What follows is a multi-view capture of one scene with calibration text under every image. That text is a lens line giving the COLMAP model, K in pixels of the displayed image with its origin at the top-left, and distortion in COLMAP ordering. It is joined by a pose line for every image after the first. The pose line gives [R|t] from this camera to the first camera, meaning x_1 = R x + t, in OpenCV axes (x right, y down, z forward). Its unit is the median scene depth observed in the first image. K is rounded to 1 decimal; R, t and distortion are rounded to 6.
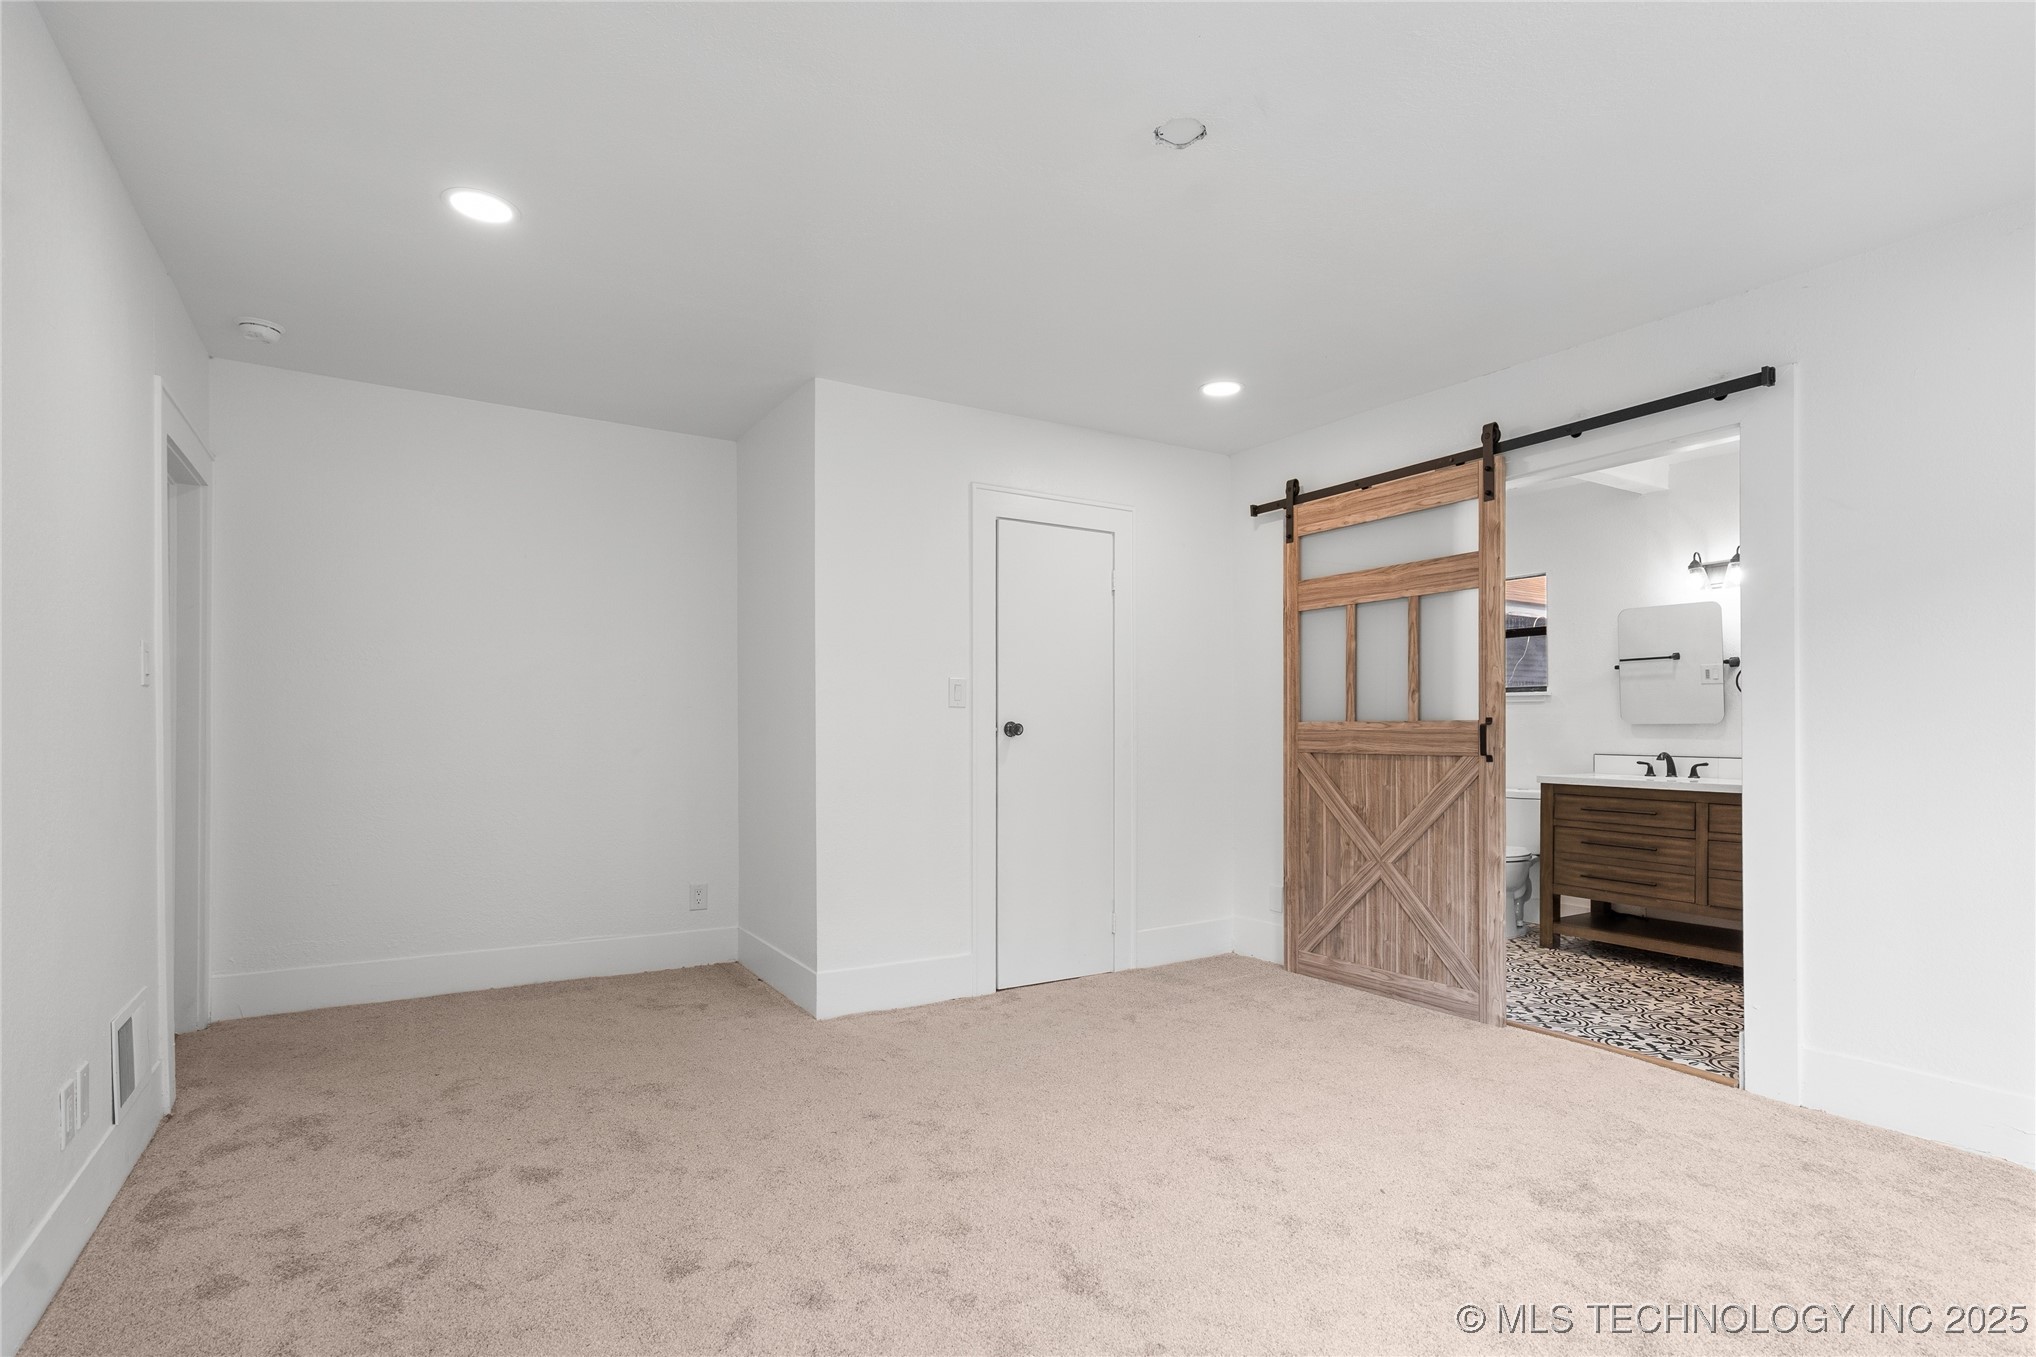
lens RADIAL K [[989.3, 0, 1023.0], [0, 989.3, 726.7], [0, 0, 1]] dist [0.001009, -0.000285]
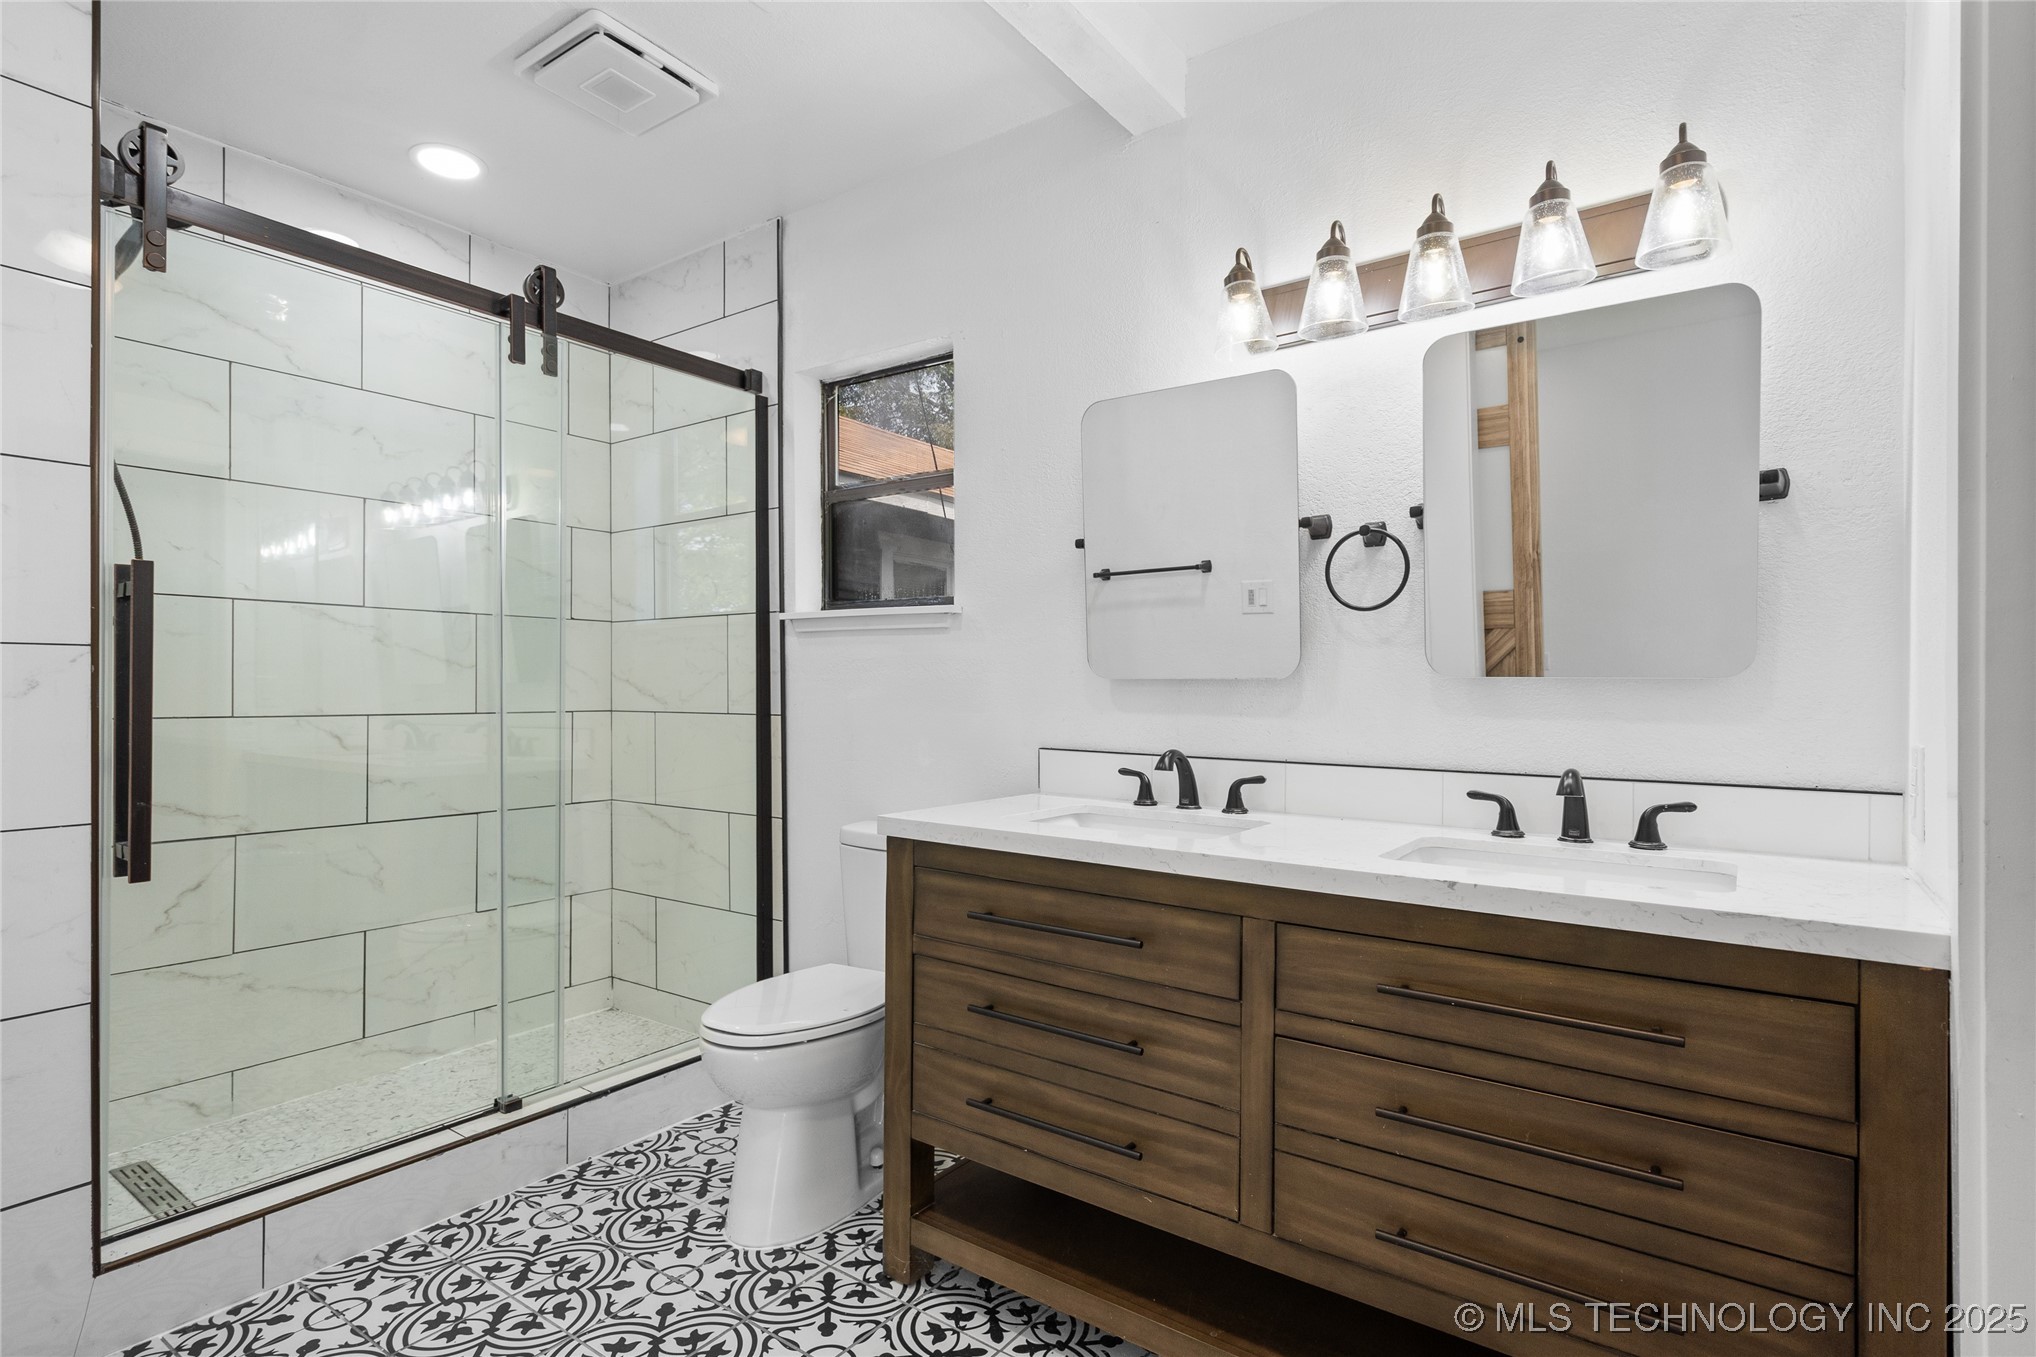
lens RADIAL K [[989.3, 0, 1020.1], [0, 989.3, 684.6], [0, 0, 1]] dist [0.001009, -0.000285]
pose [[0.924756, 0.005193, 0.380525, 0.453455], [-0.005276, 0.999986, -0.000826, 0.000266], [-0.380524, -0.001243, 0.924770, 0.675769]]
